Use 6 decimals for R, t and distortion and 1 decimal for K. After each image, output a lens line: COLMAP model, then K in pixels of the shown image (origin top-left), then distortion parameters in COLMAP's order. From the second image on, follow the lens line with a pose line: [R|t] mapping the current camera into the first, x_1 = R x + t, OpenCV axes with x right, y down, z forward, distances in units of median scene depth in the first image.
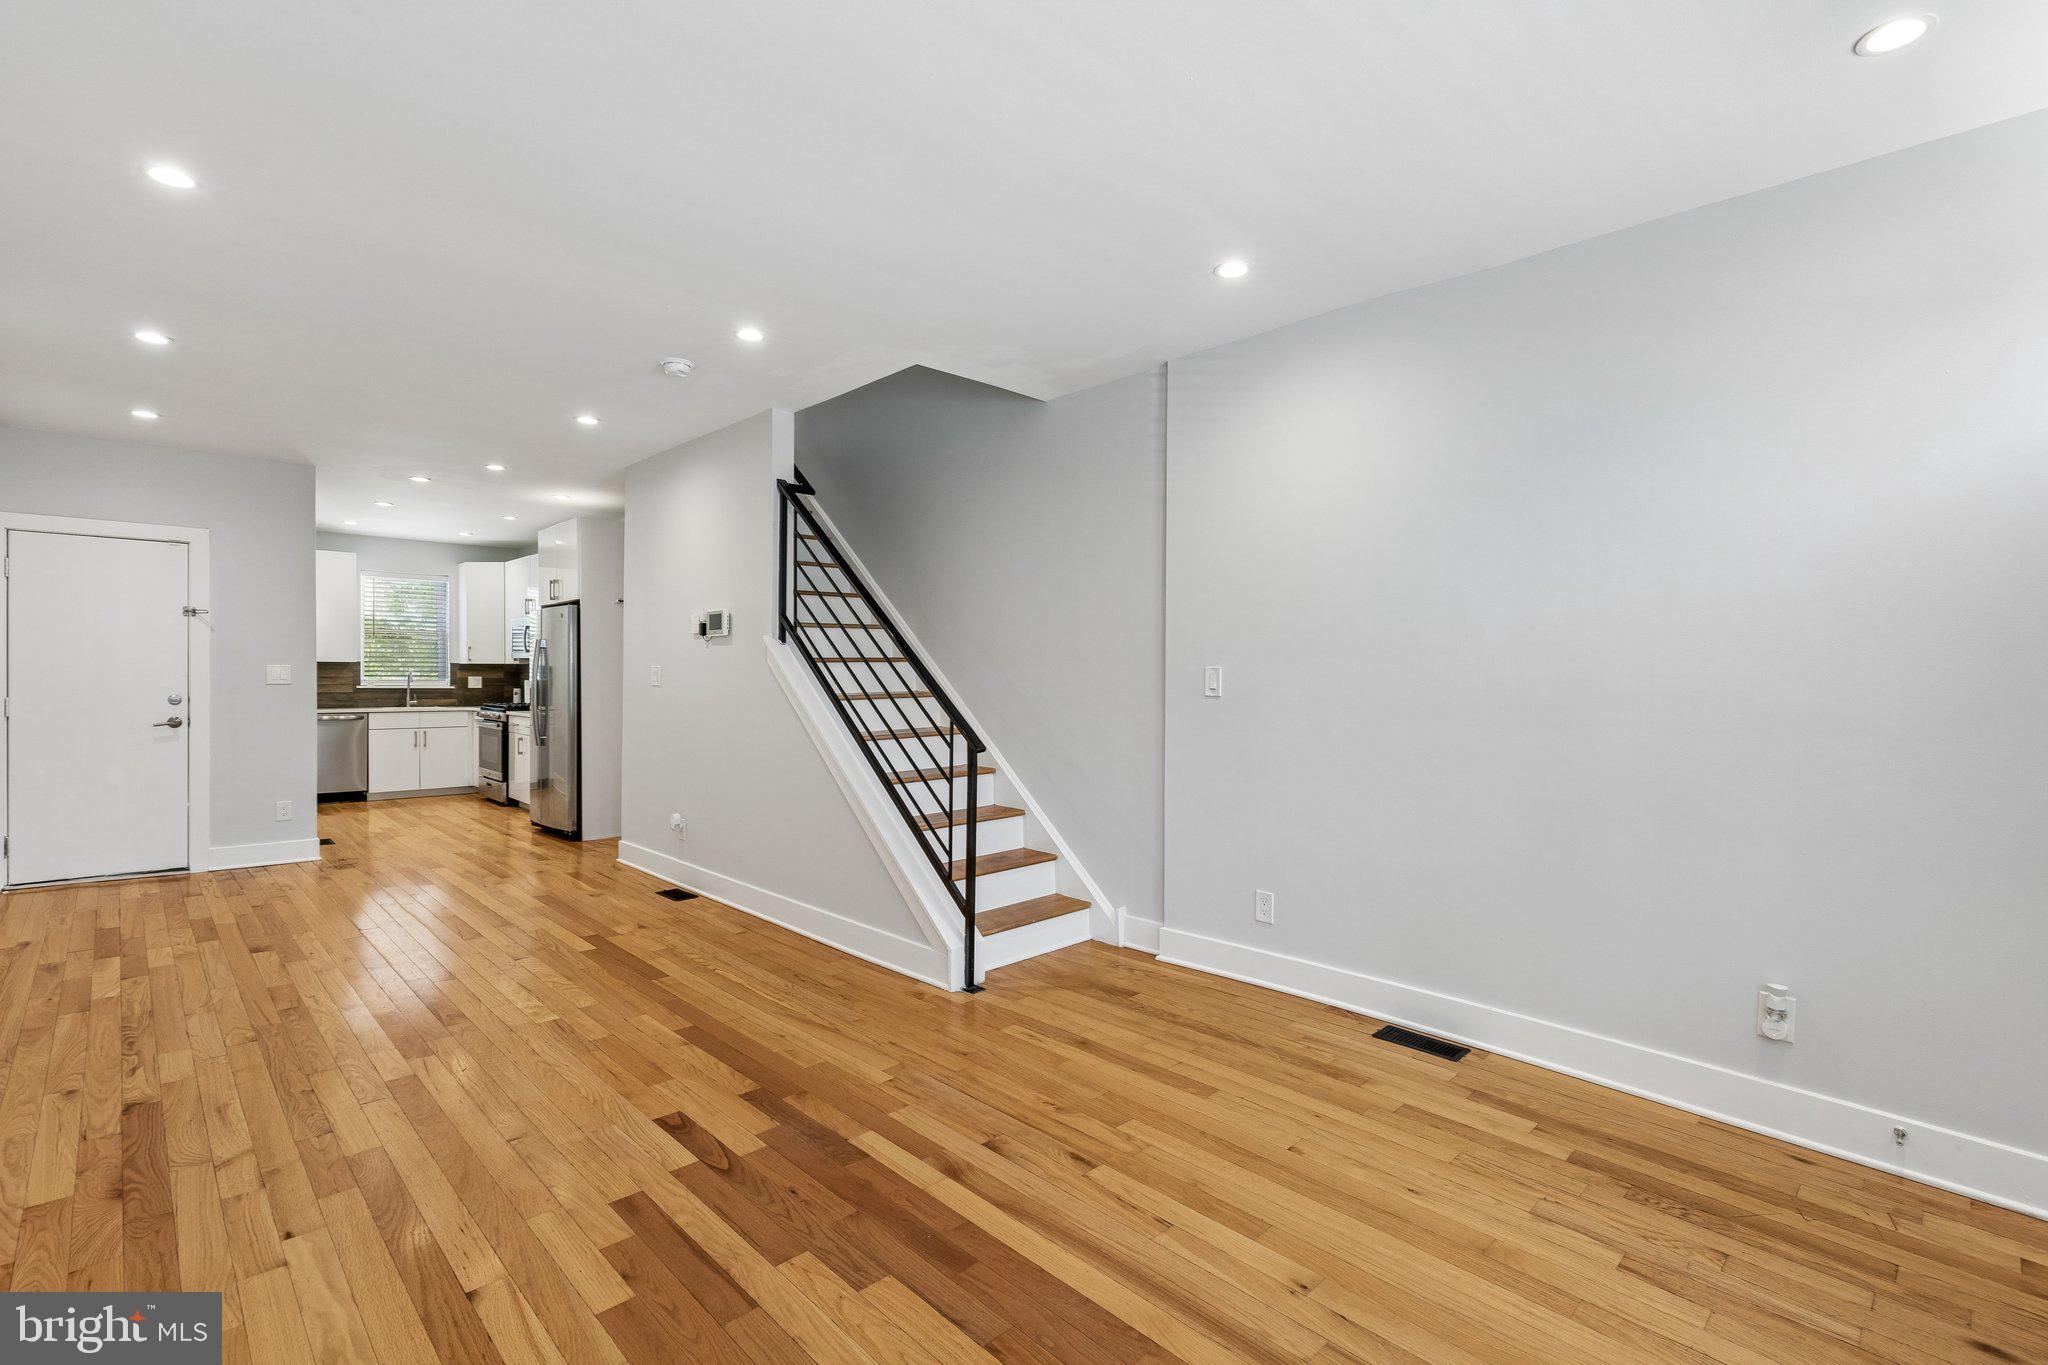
lens RADIAL K [[929.3, 0, 1028.7], [0, 929.3, 685.8], [0, 0, 1]] dist [0.007710, -0.000039]
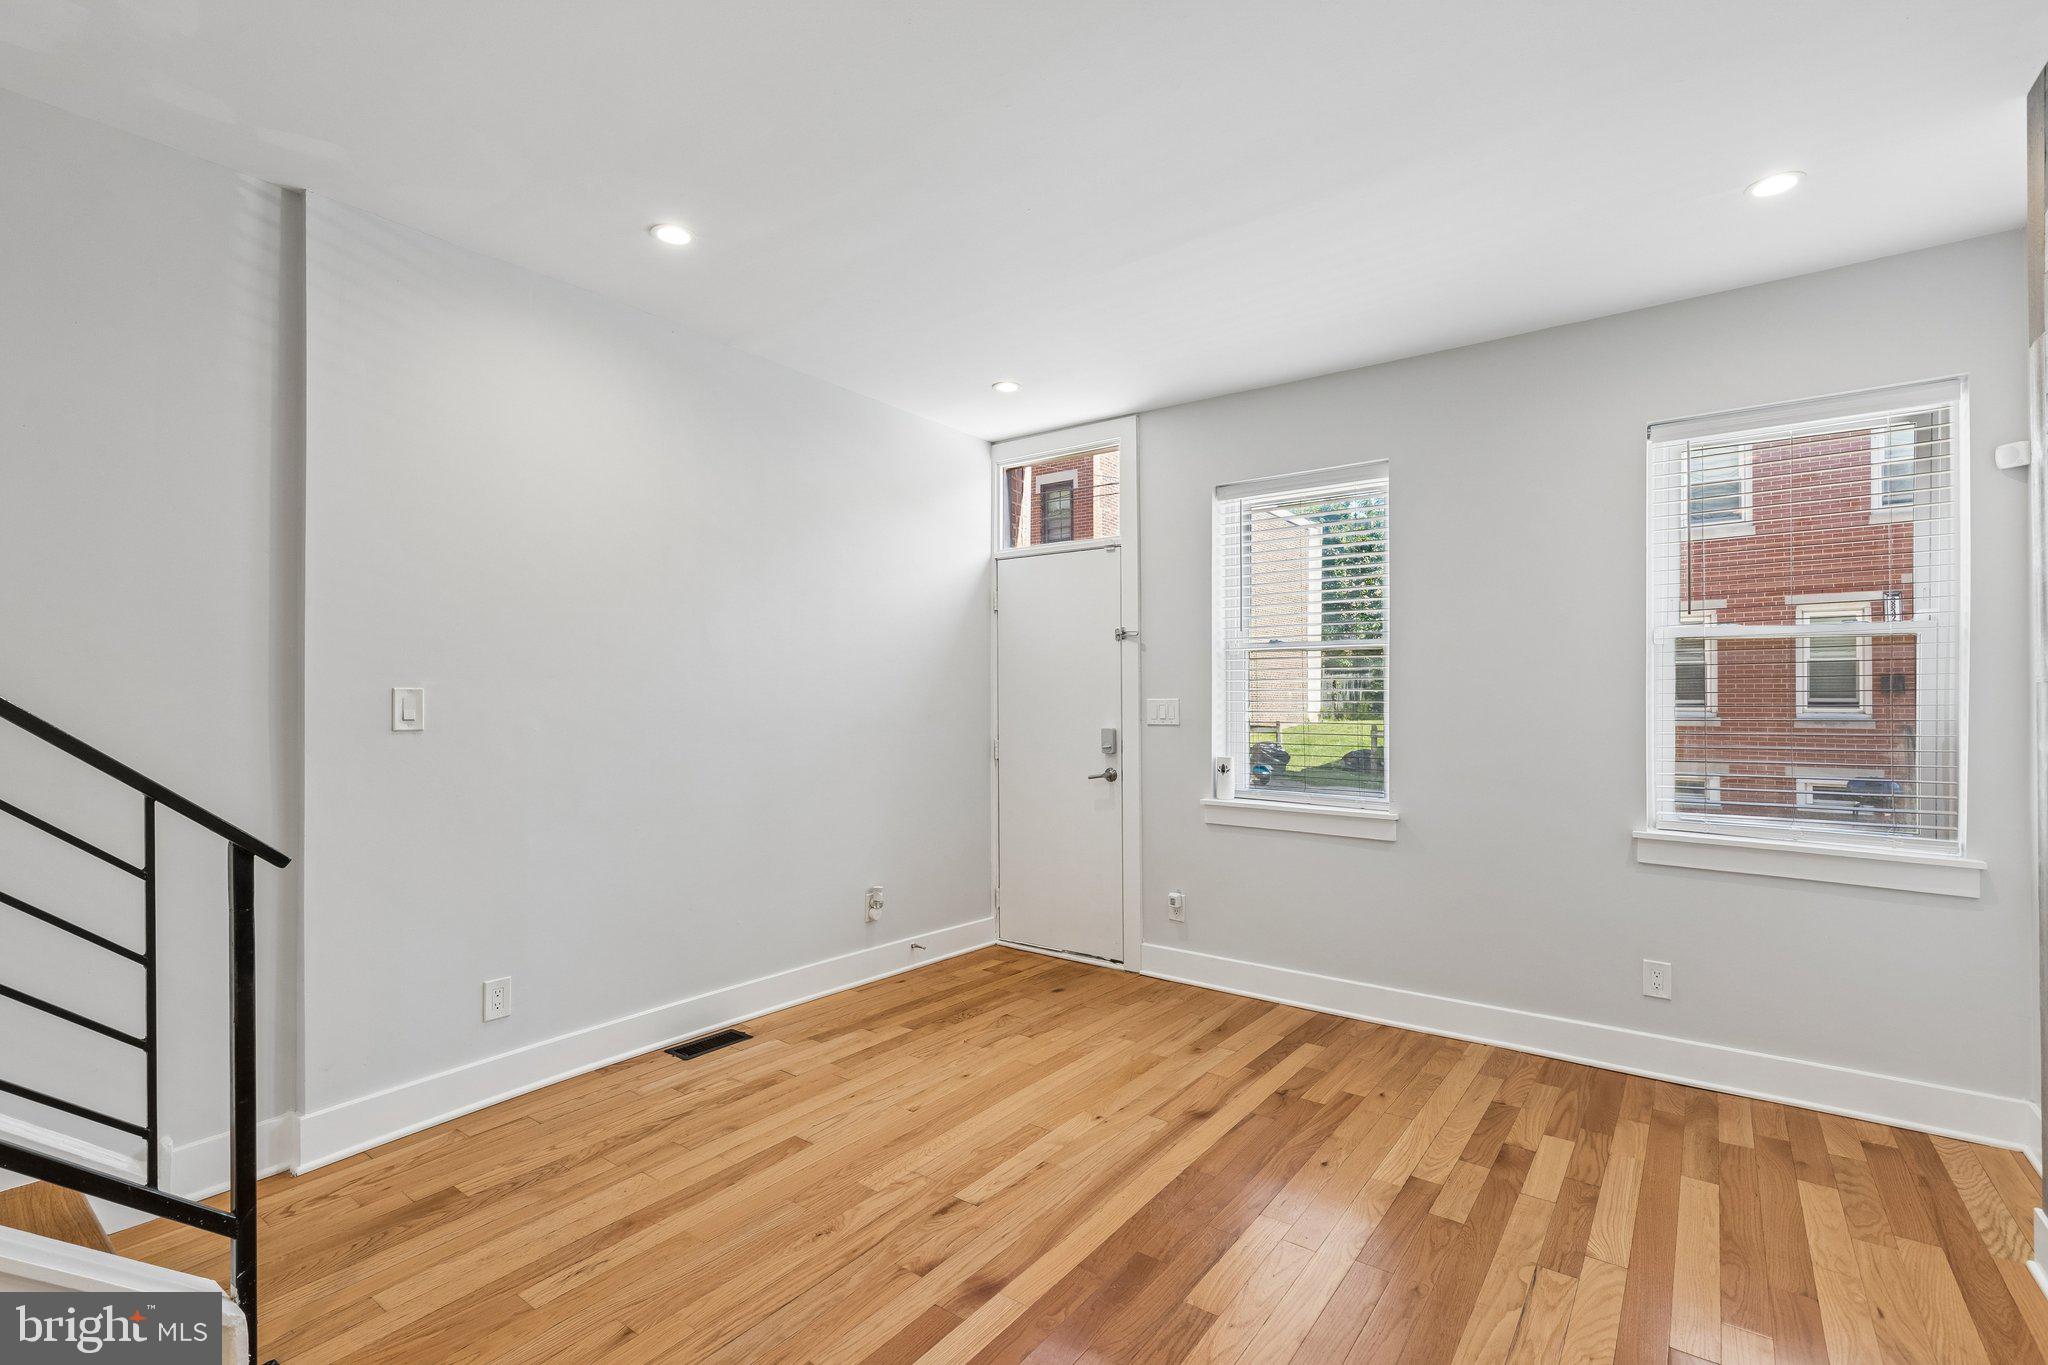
lens RADIAL K [[925.1, 0, 1016.1], [0, 925.1, 687.4], [0, 0, 1]] dist [0.010777, -0.000563]
pose [[-0.153919, 0.005623, 0.988067, -0.550407], [0.010035, 0.999941, -0.004128, -0.013257], [-0.988032, 0.009280, -0.153967, 0.655533]]
